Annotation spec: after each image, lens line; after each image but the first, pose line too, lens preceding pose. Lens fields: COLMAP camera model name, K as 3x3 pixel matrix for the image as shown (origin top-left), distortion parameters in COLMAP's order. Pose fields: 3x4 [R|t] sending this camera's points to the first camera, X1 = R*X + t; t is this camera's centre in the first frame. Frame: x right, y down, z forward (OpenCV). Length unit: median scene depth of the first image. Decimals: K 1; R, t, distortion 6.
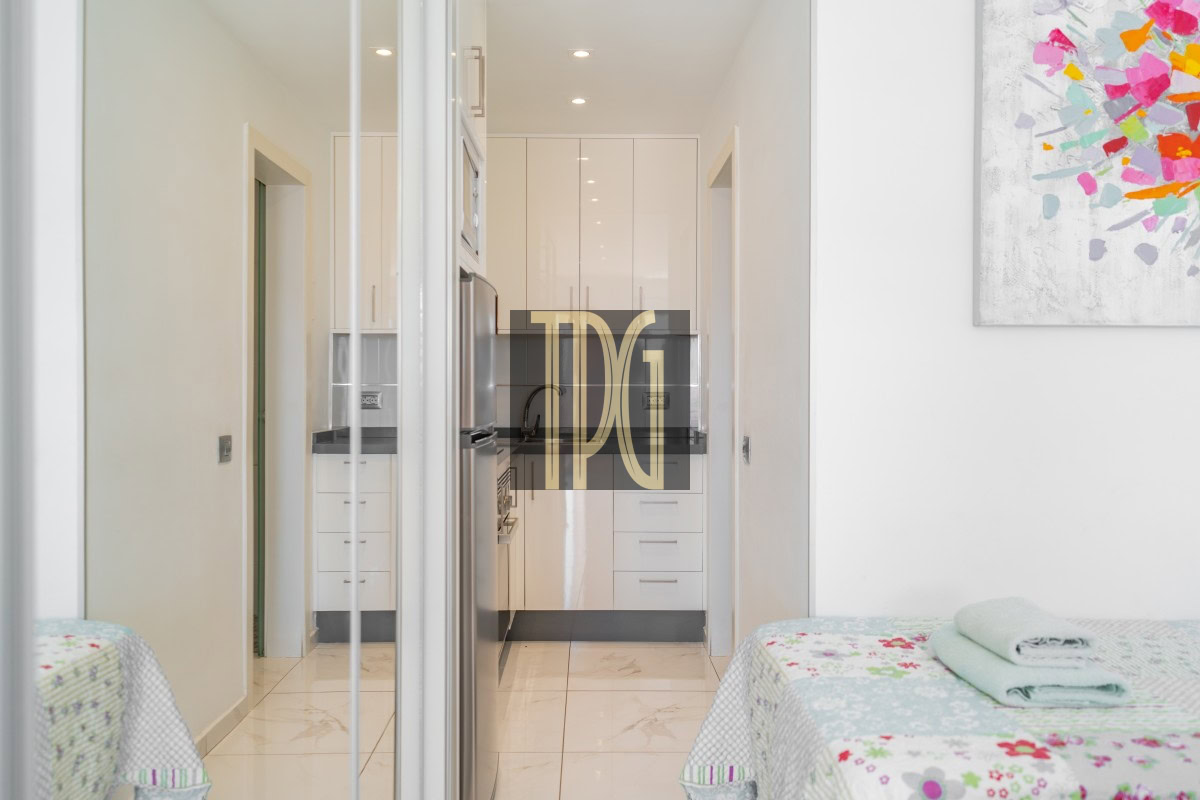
lens RADIAL K [[950.5, 0, 600.1], [0, 950.5, 390.7], [0, 0, 1]] dist [0.011958, -0.012566]
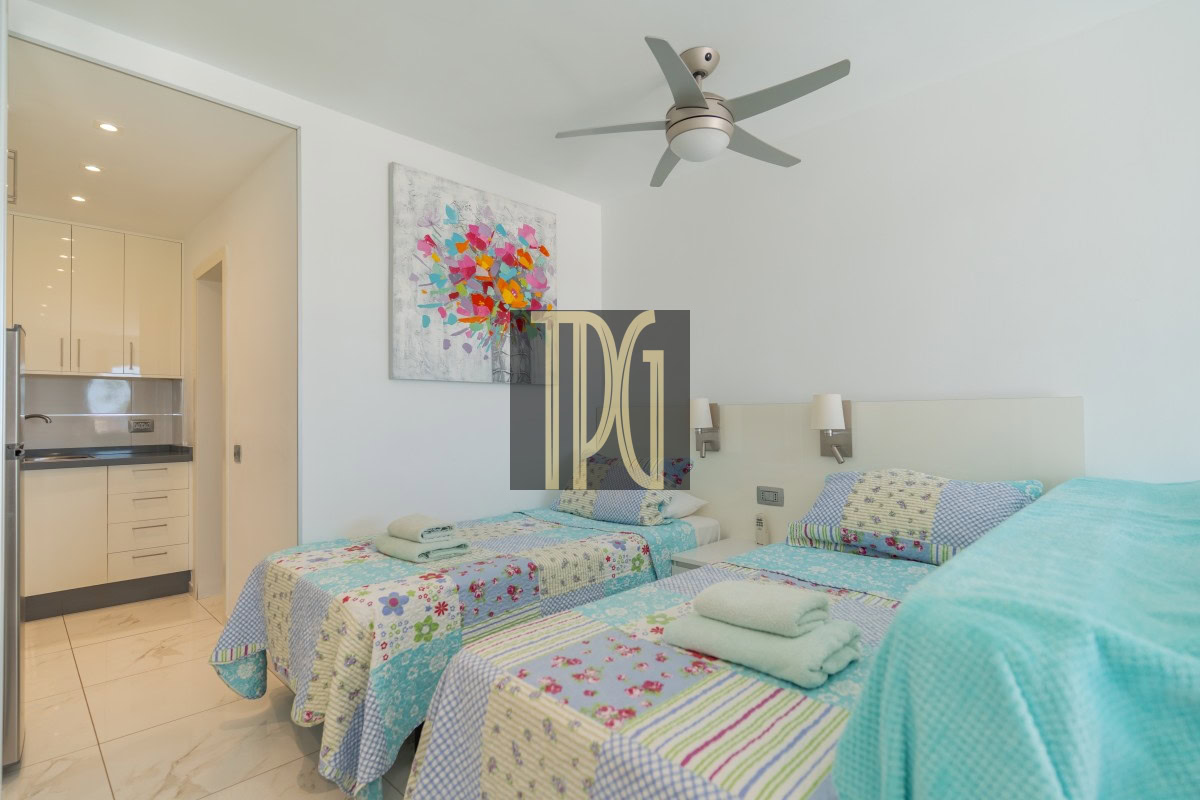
lens RADIAL K [[581.3, 0, 600.8], [0, 581.3, 404.7], [0, 0, 1]] dist [0.001123, 0.000506]
pose [[0.707946, 0.003107, 0.706260, -0.136925], [0.015595, 0.999678, -0.020030, 0.014329], [-0.706094, 0.025194, 0.707670, -0.133386]]
